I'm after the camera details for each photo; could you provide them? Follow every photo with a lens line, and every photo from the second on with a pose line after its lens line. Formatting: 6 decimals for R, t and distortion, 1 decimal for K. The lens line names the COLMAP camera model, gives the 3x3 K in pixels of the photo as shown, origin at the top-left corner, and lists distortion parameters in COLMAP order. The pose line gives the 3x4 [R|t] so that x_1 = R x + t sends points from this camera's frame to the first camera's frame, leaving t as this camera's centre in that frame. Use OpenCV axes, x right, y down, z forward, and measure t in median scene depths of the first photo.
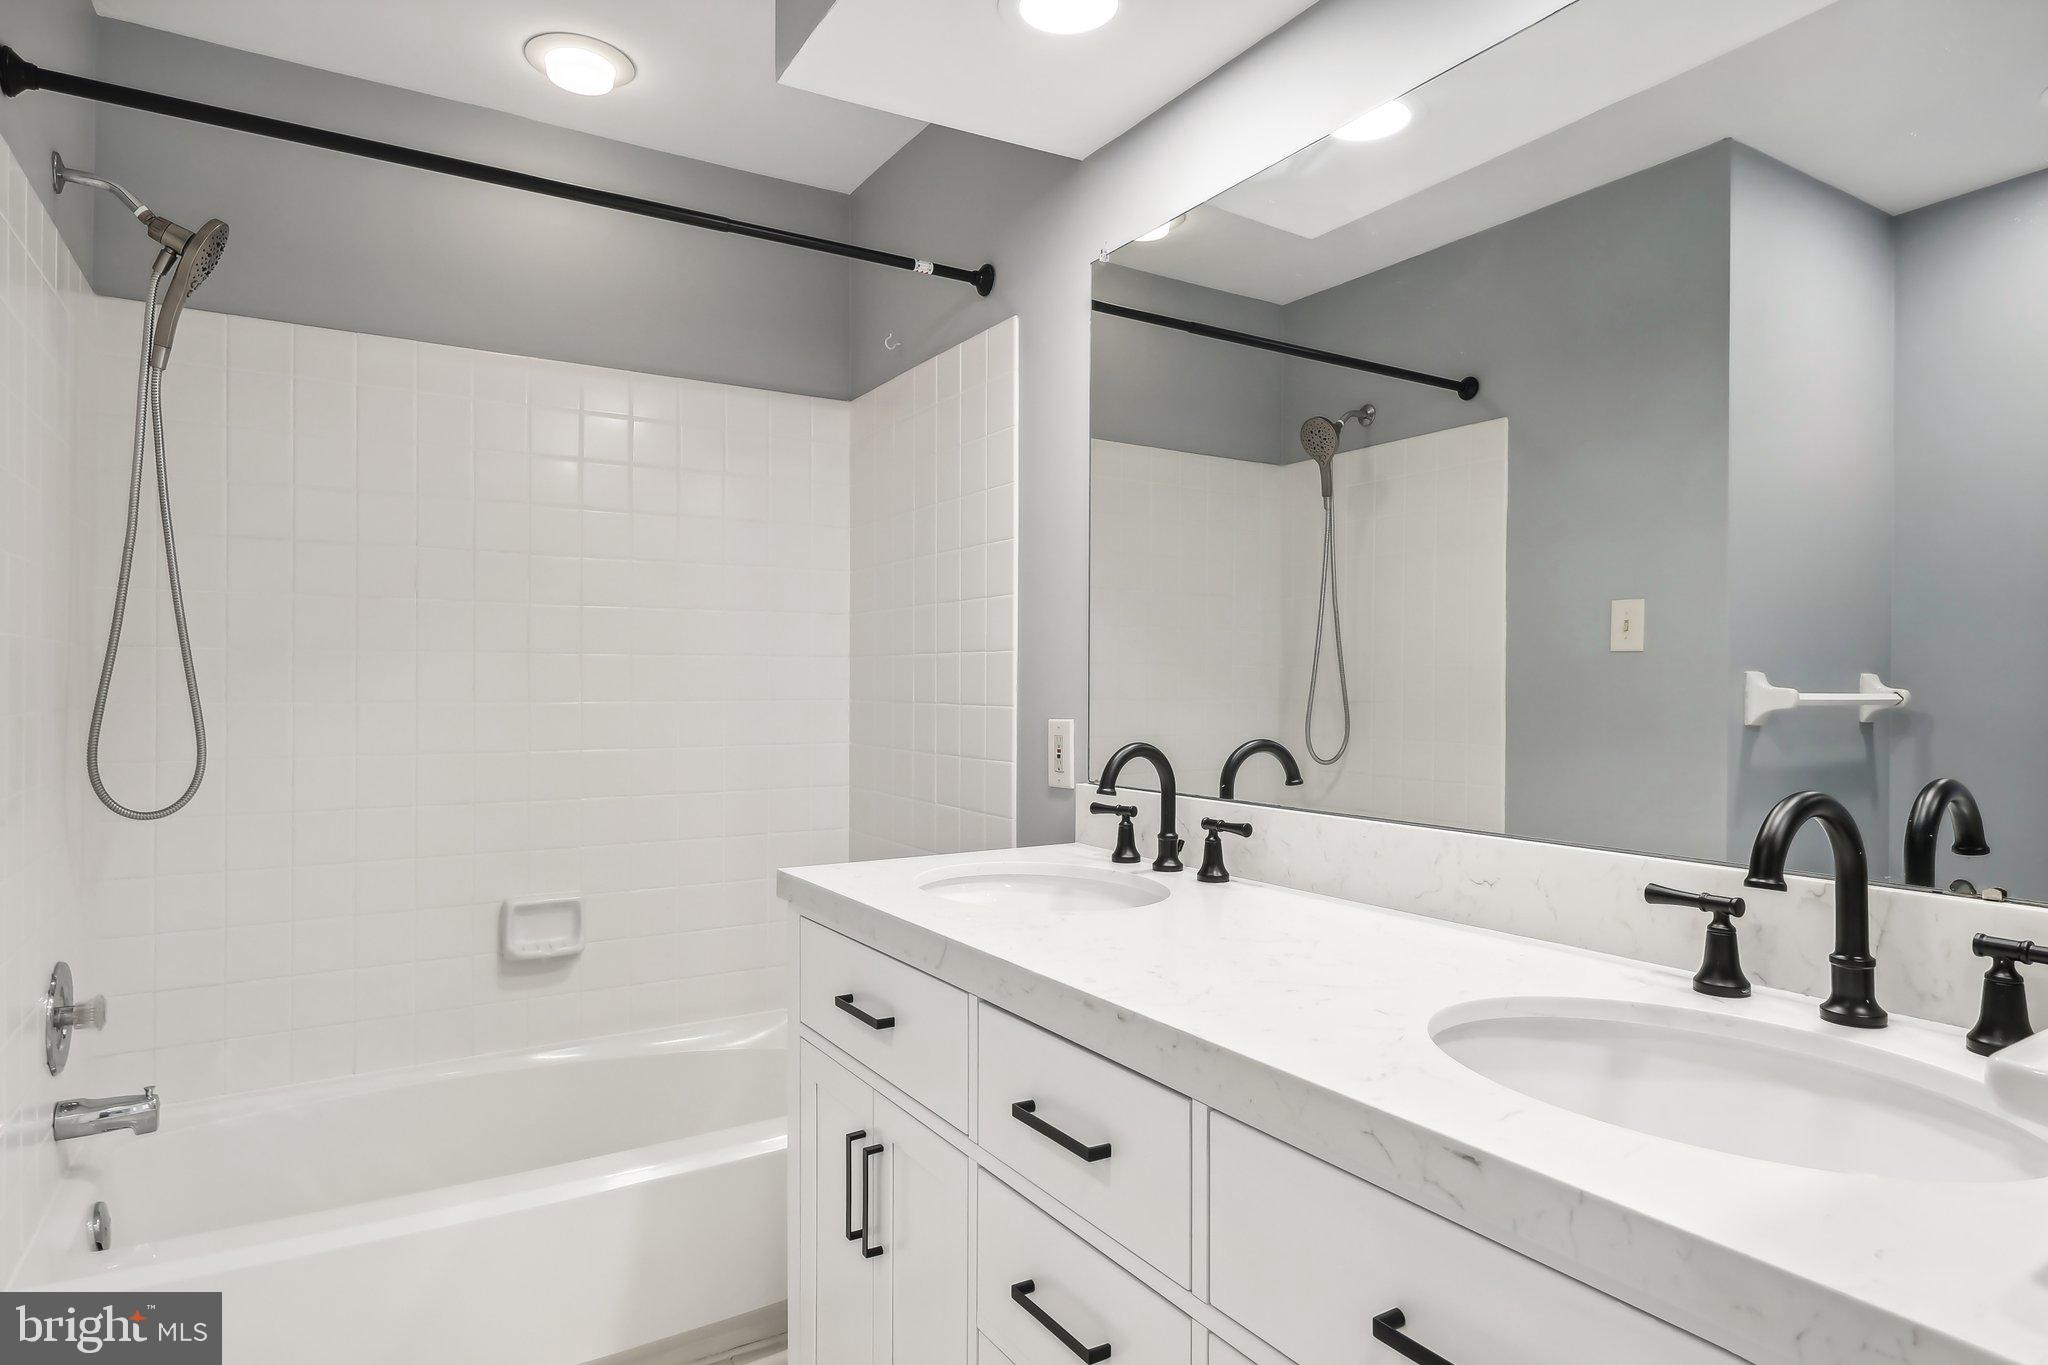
lens RADIAL K [[1160.3, 0, 1024.0], [0, 1160.3, 682.5], [0, 0, 1]] dist [0.034805, -0.000057]
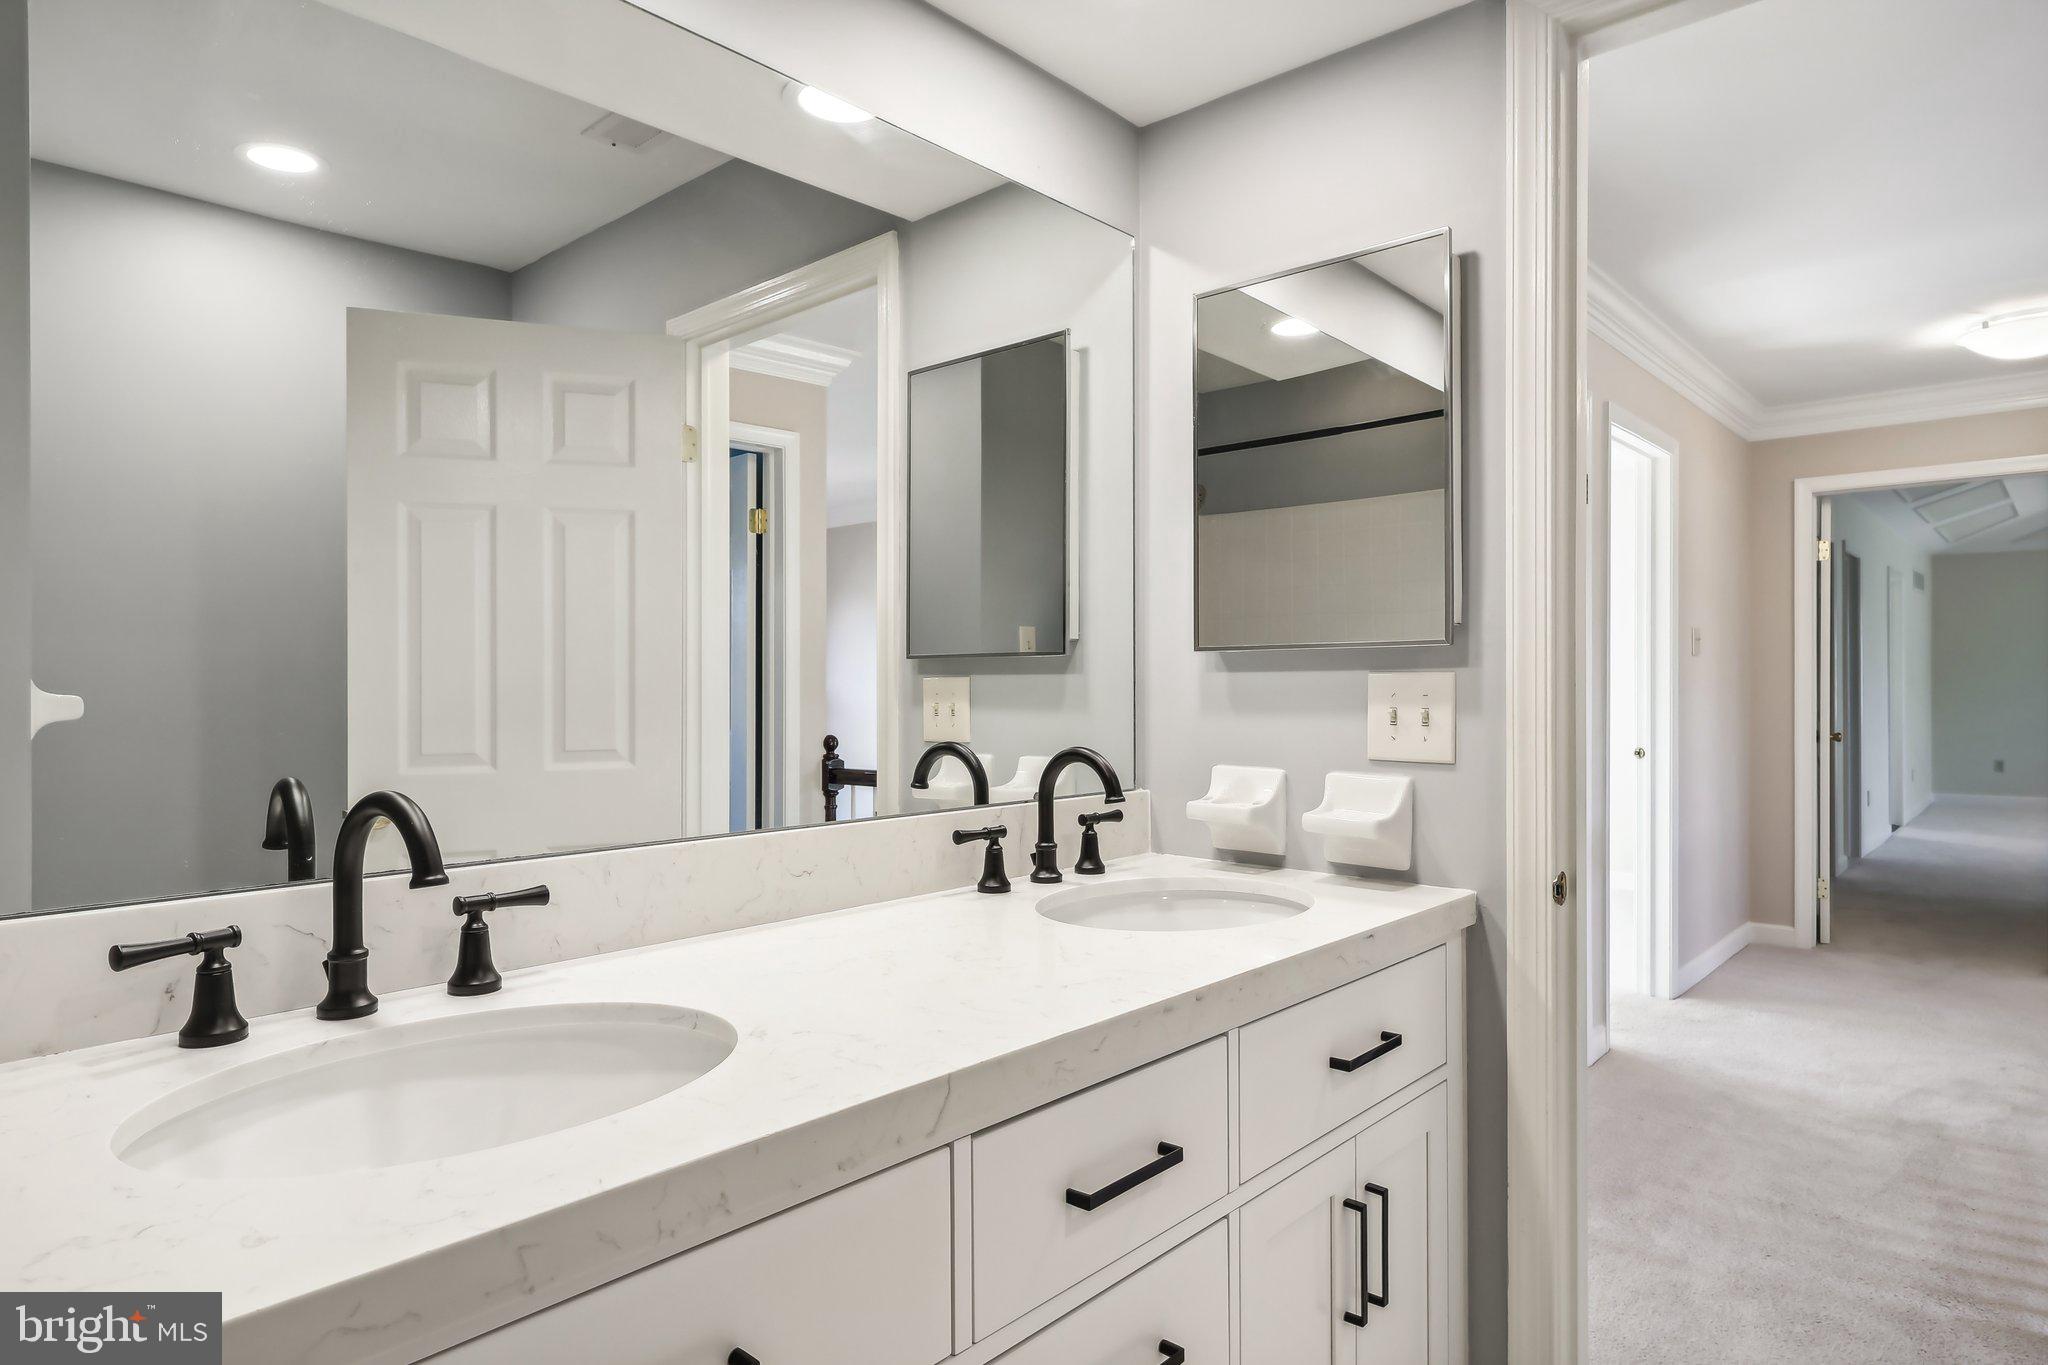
lens RADIAL K [[1170.9, 0, 1024.0], [0, 1170.9, 682.5], [0, 0, 1]] dist [0.000648, 0.000372]
pose [[-0.279369, 0.004670, 0.960172, -0.725753], [0.001749, 0.999989, -0.004354, 0.002834], [-0.960182, 0.000463, -0.279375, 1.170932]]
